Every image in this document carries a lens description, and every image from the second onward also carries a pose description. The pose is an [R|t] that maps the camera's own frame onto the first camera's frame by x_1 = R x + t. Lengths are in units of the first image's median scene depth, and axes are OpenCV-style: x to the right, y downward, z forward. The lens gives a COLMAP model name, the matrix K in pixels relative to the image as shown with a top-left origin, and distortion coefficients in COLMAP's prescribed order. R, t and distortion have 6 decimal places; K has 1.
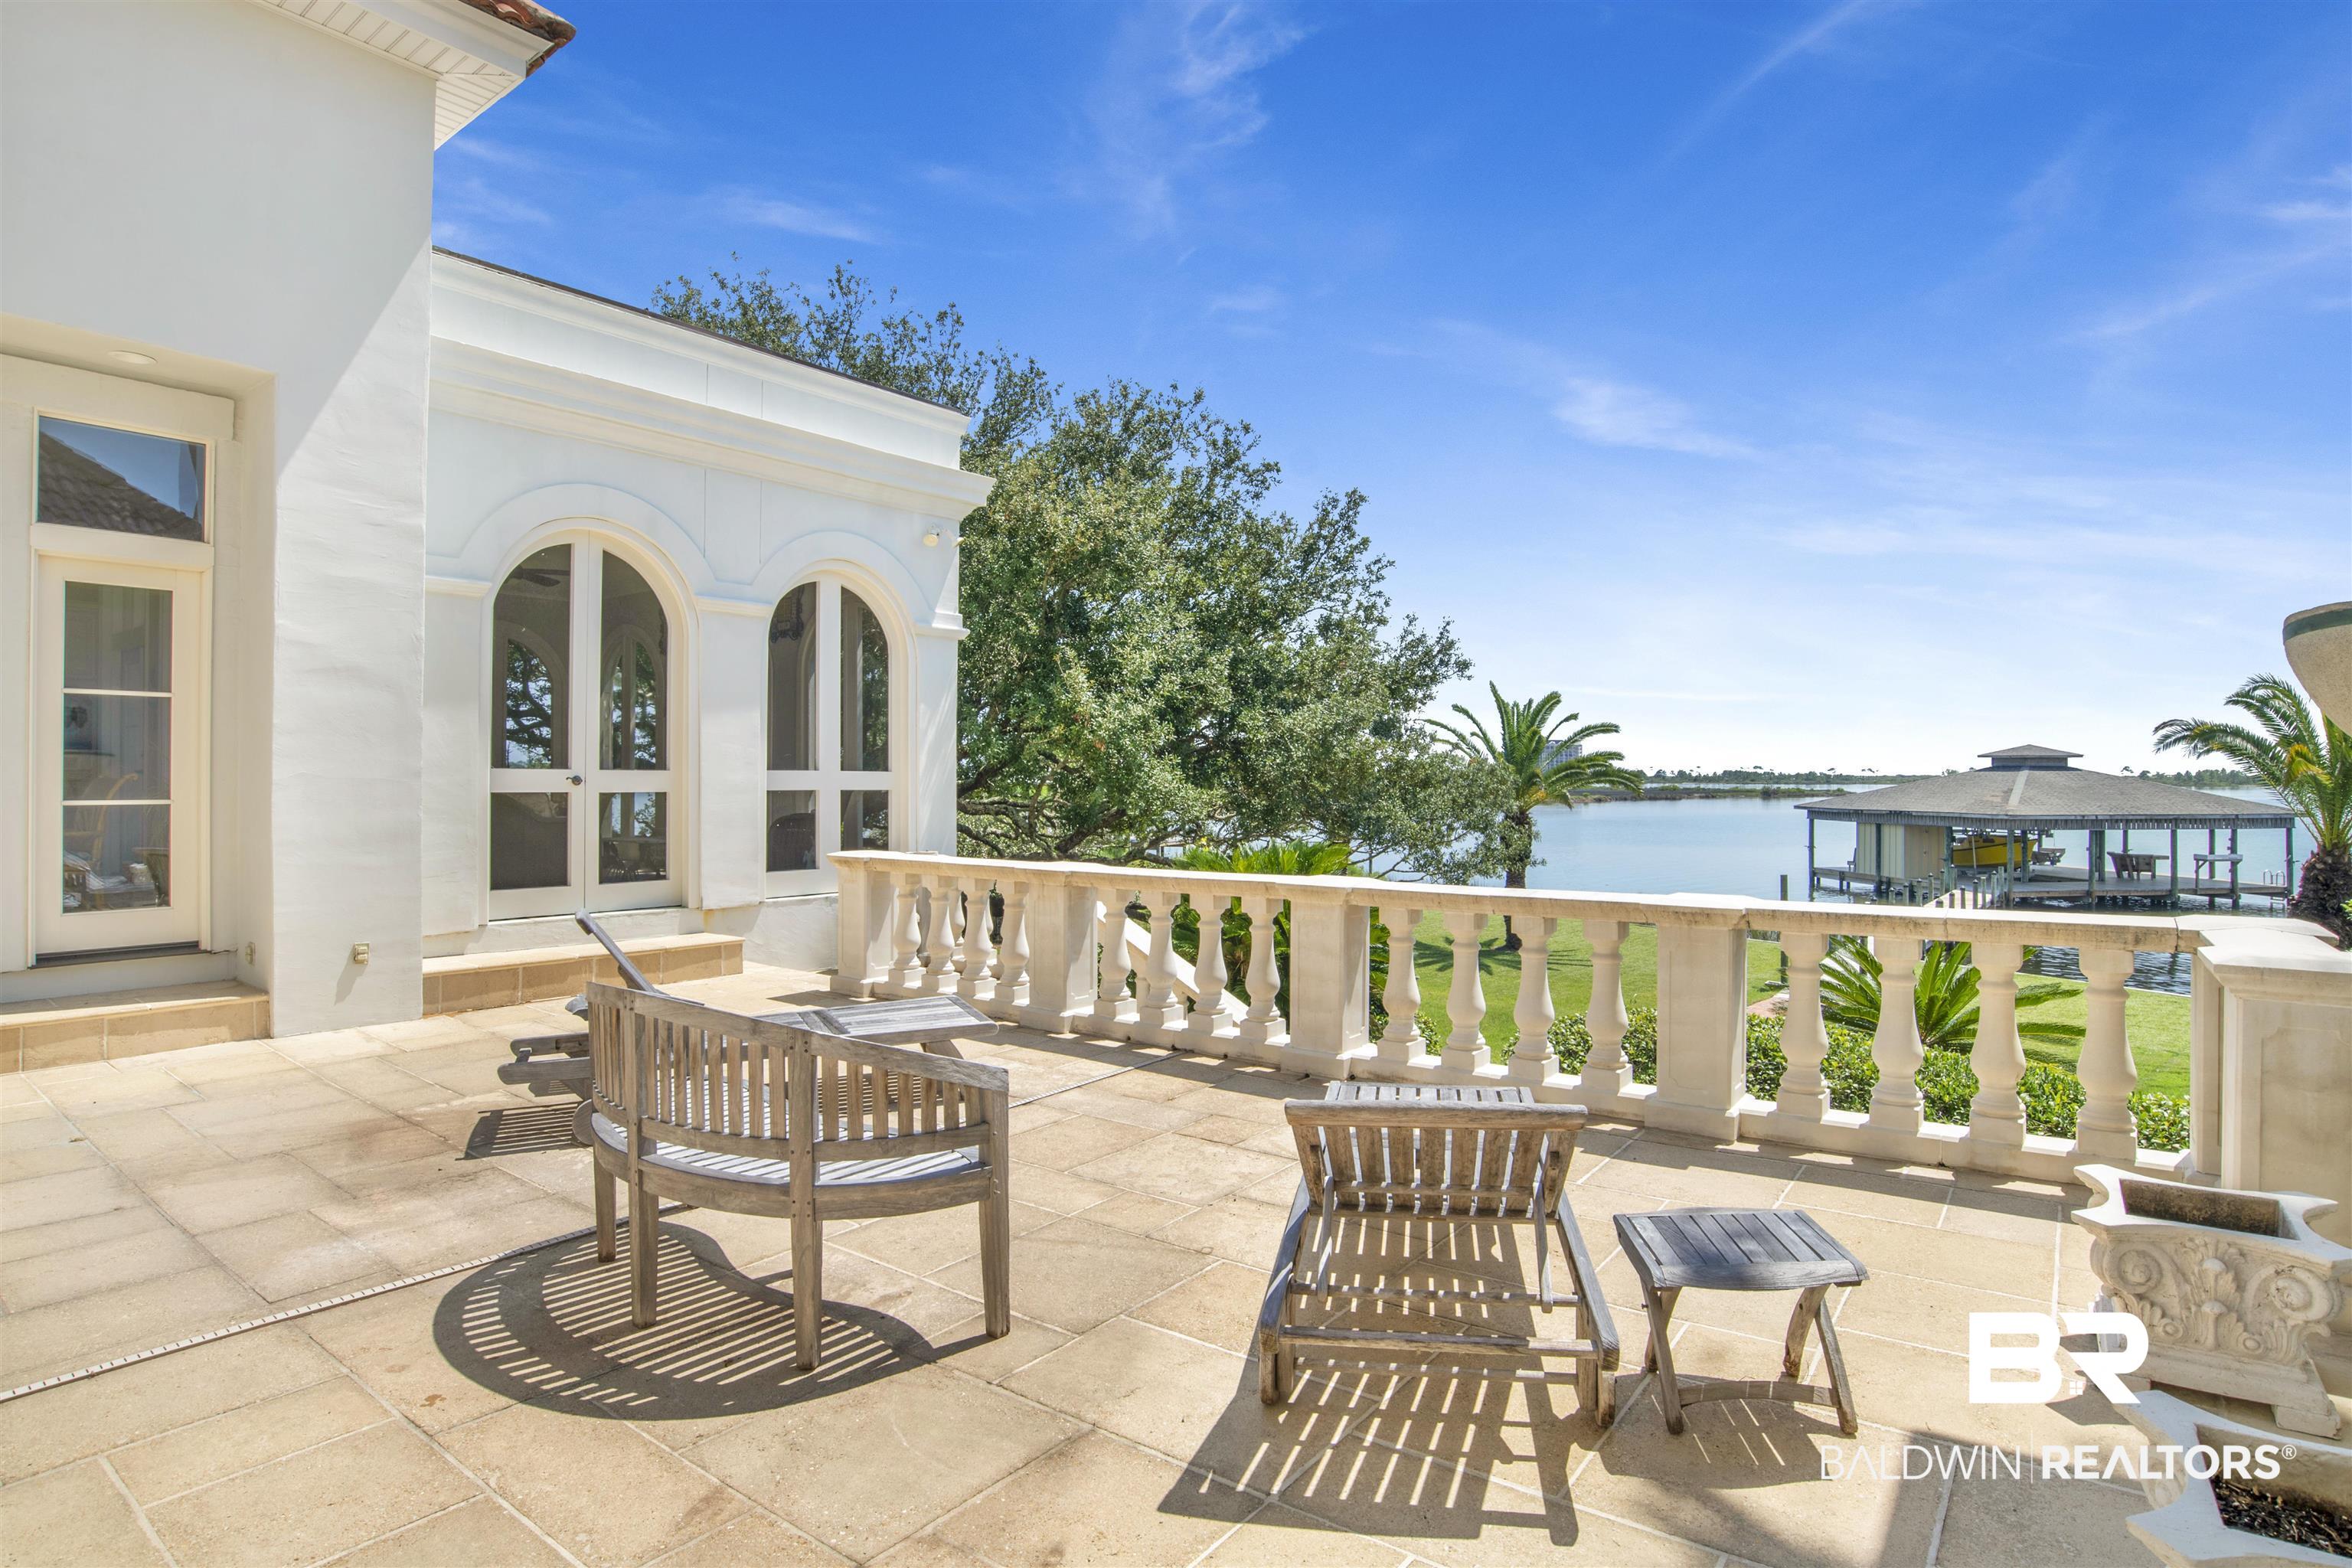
lens RADIAL K [[1259.0, 0, 1191.3], [0, 1259.0, 775.5], [0, 0, 1]] dist [-0.038625, 0.000928]
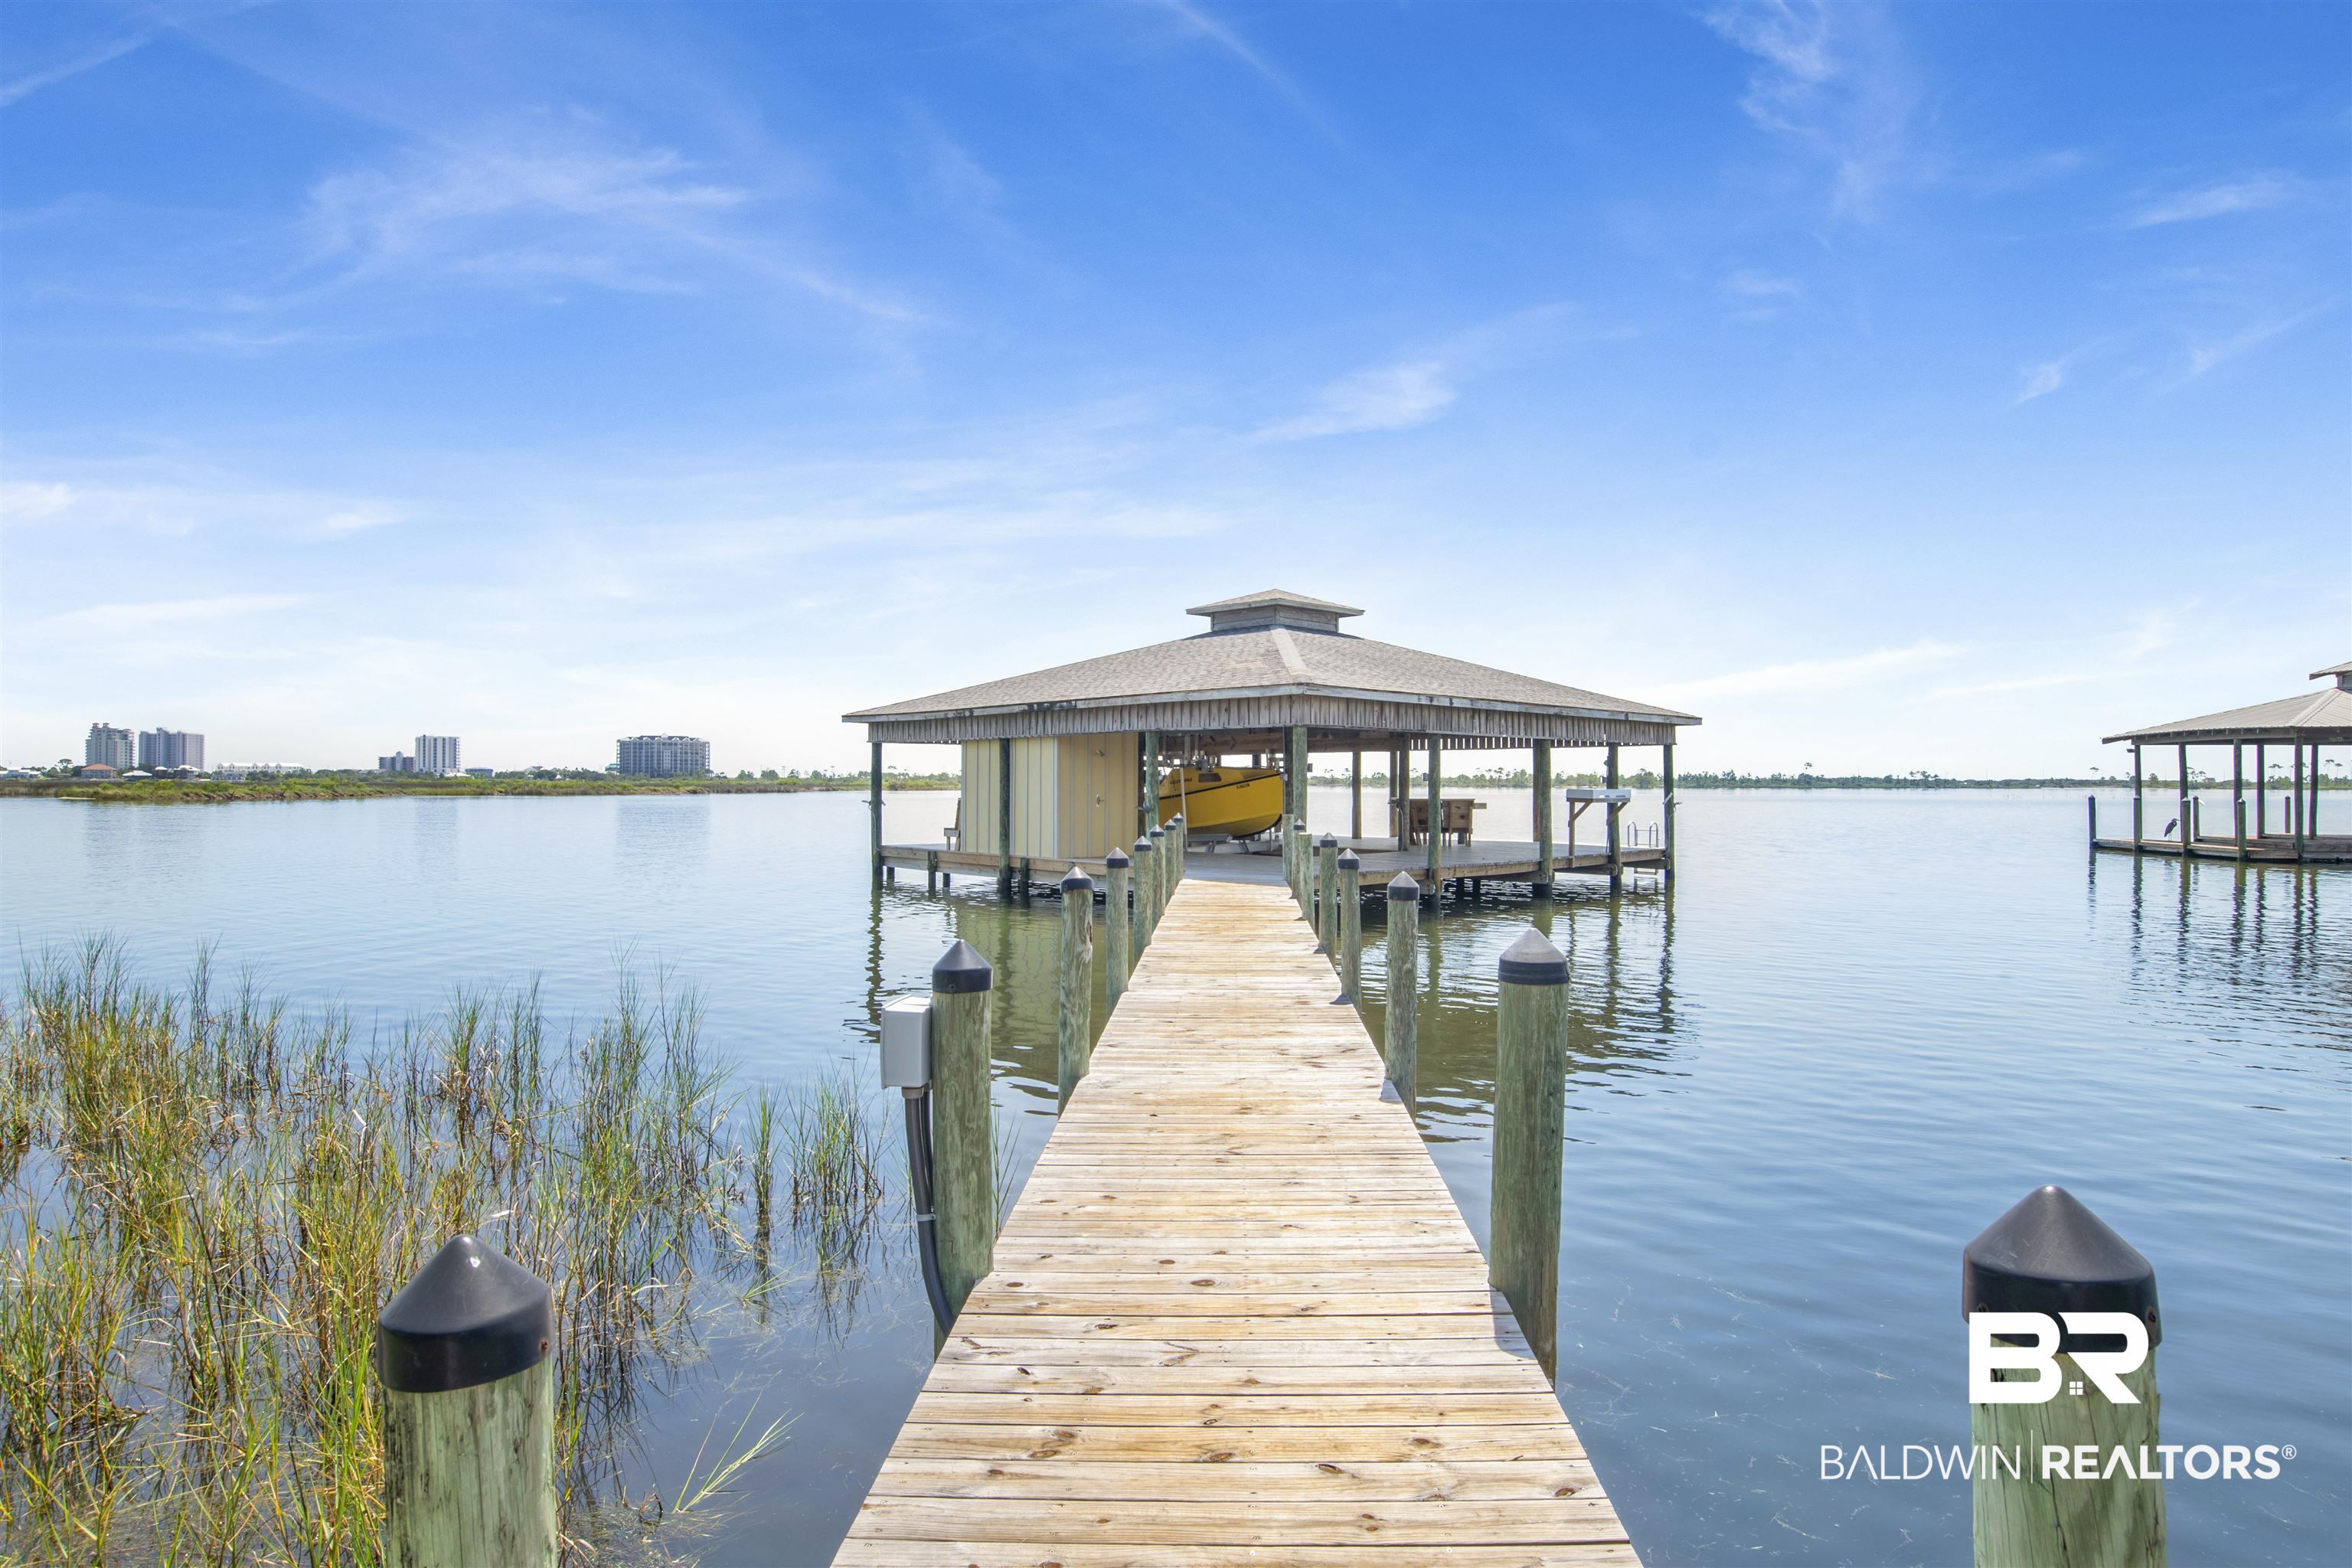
lens RADIAL K [[1312.3, 0, 1183.7], [0, 1312.3, 783.0], [0, 0, 1]] dist [-0.010459, -0.001164]
pose [[0.801469, 0.000184, 0.598036, 0.330413], [-0.000162, 1.000000, -0.000091, 0.055906], [-0.598036, -0.000024, 0.801469, 0.599804]]
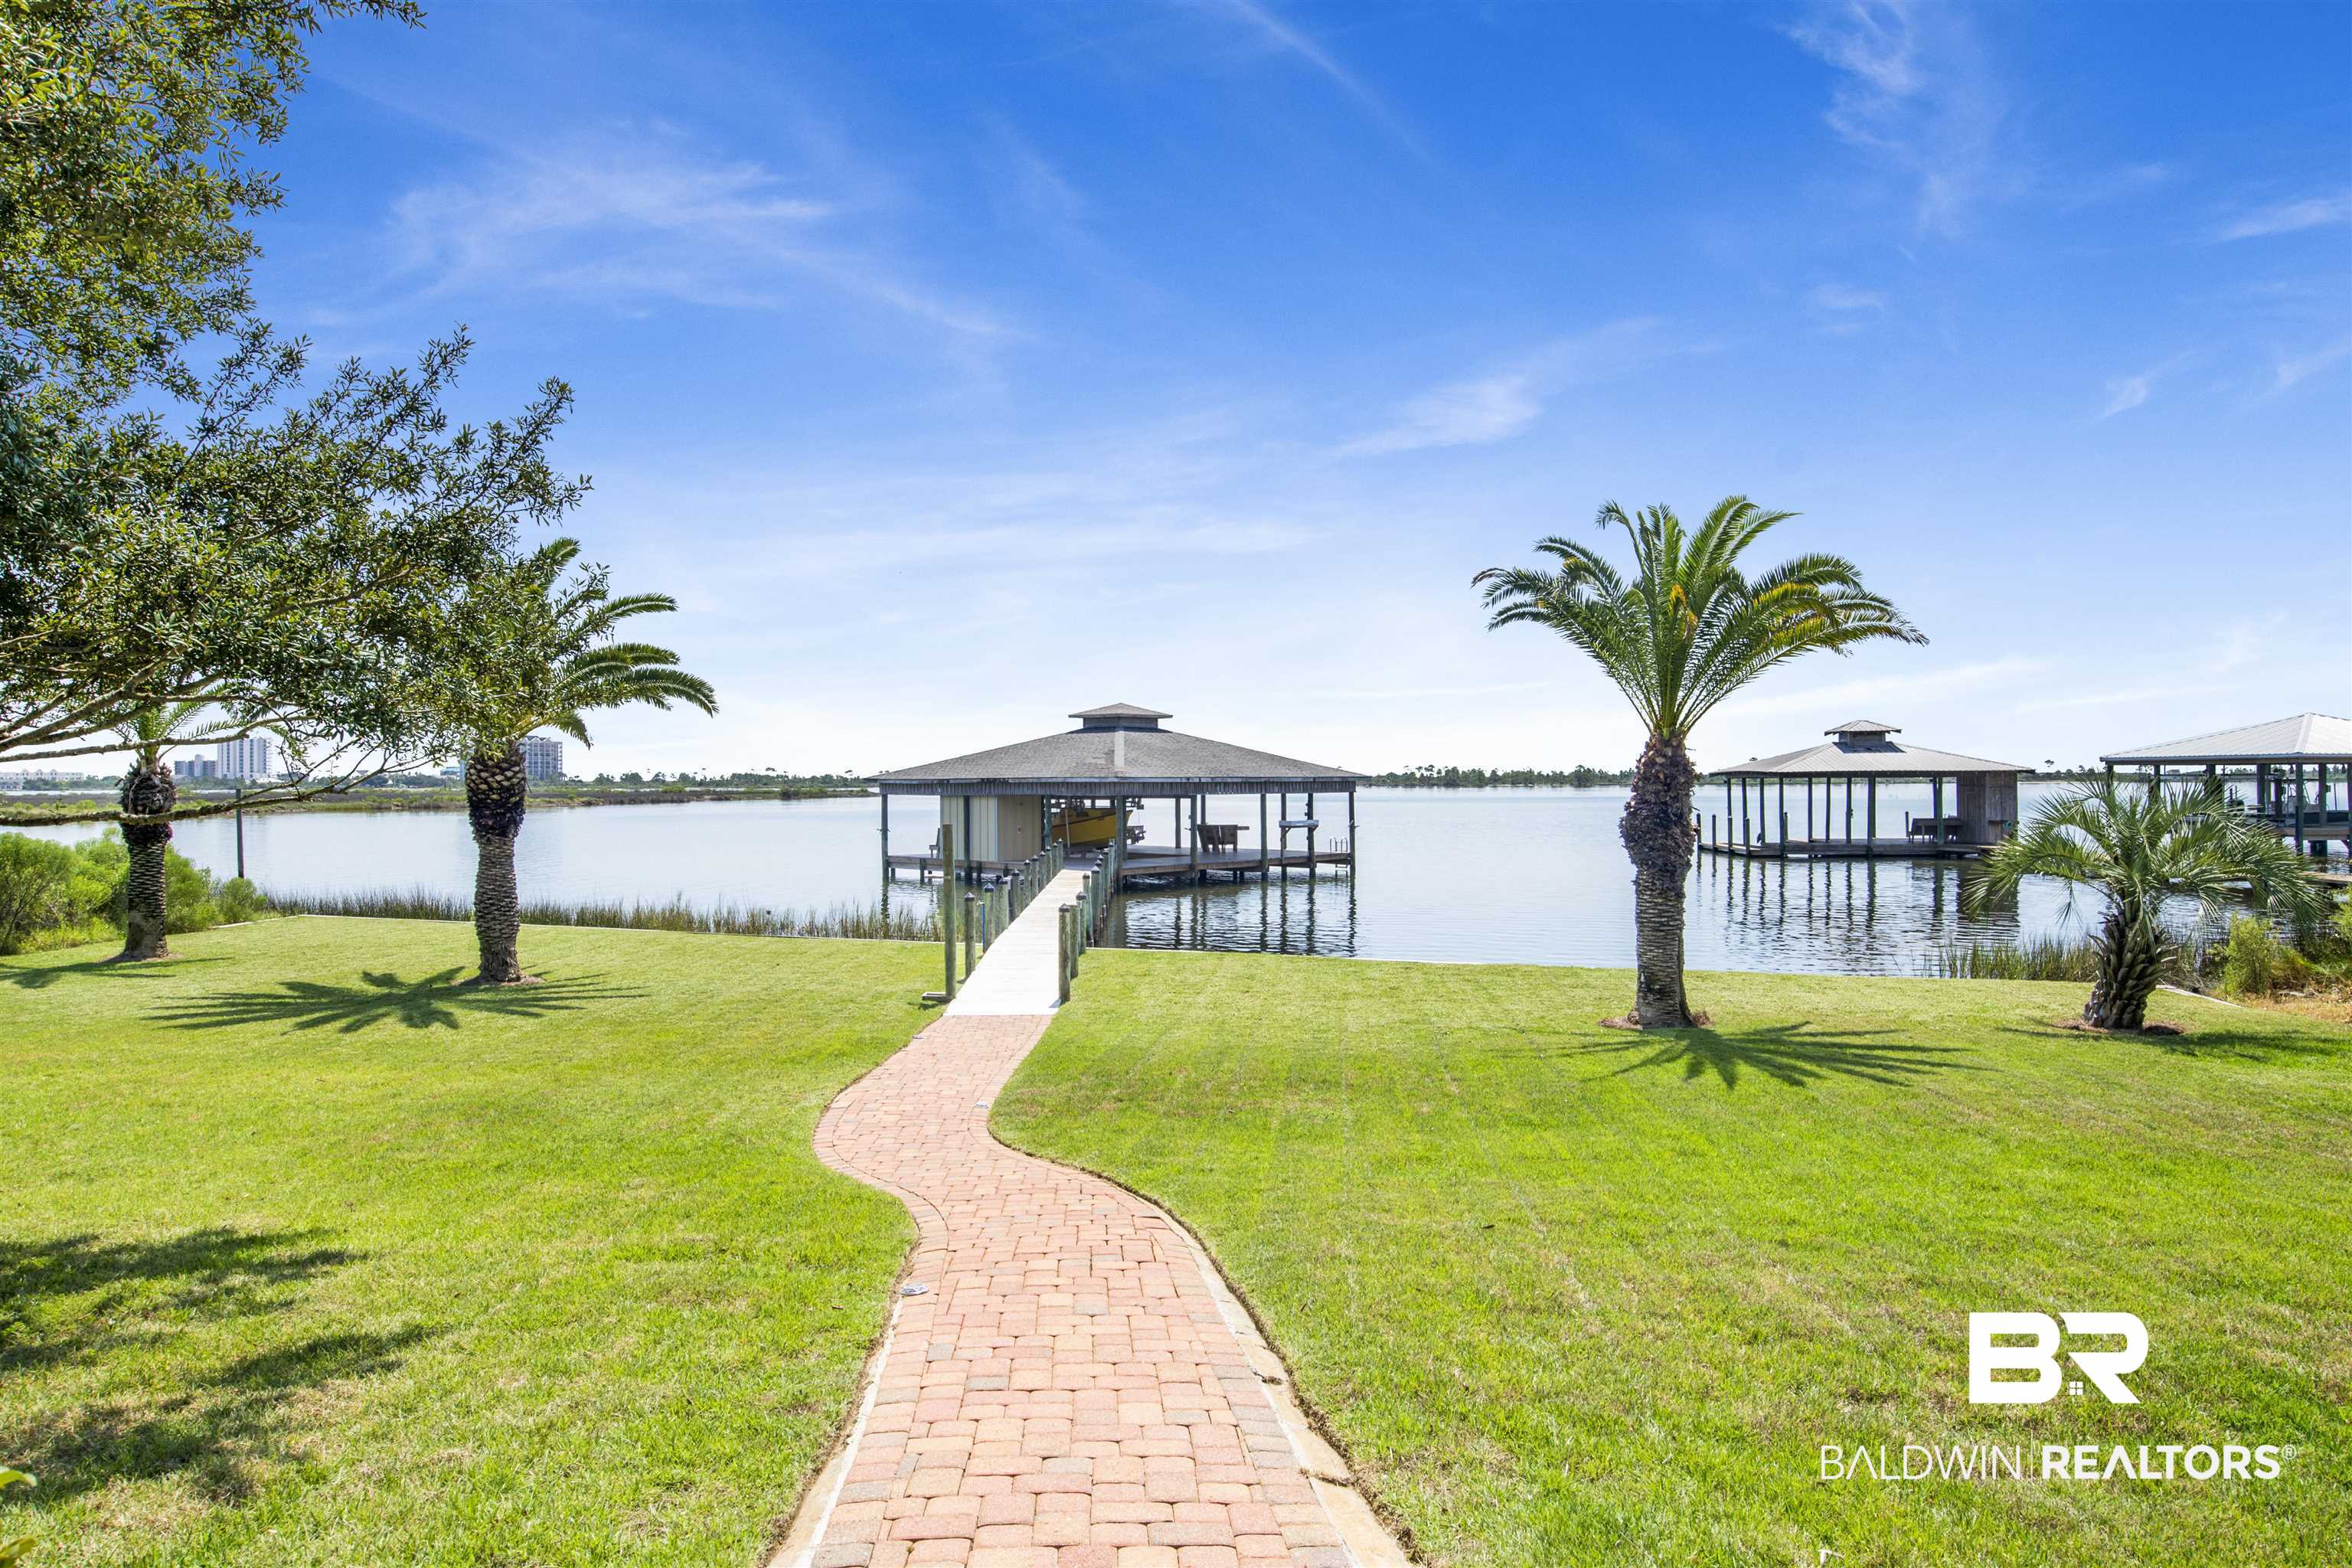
lens RADIAL K [[1482.8, 0, 1191.2], [0, 1482.8, 789.0], [0, 0, 1]] dist [0.002029, -0.000308]
pose [[0.761144, -0.008629, 0.648525, 0.037699], [0.006610, 0.999963, 0.005547, 0.030497], [-0.648549, 0.000065, 0.761173, 0.174081]]
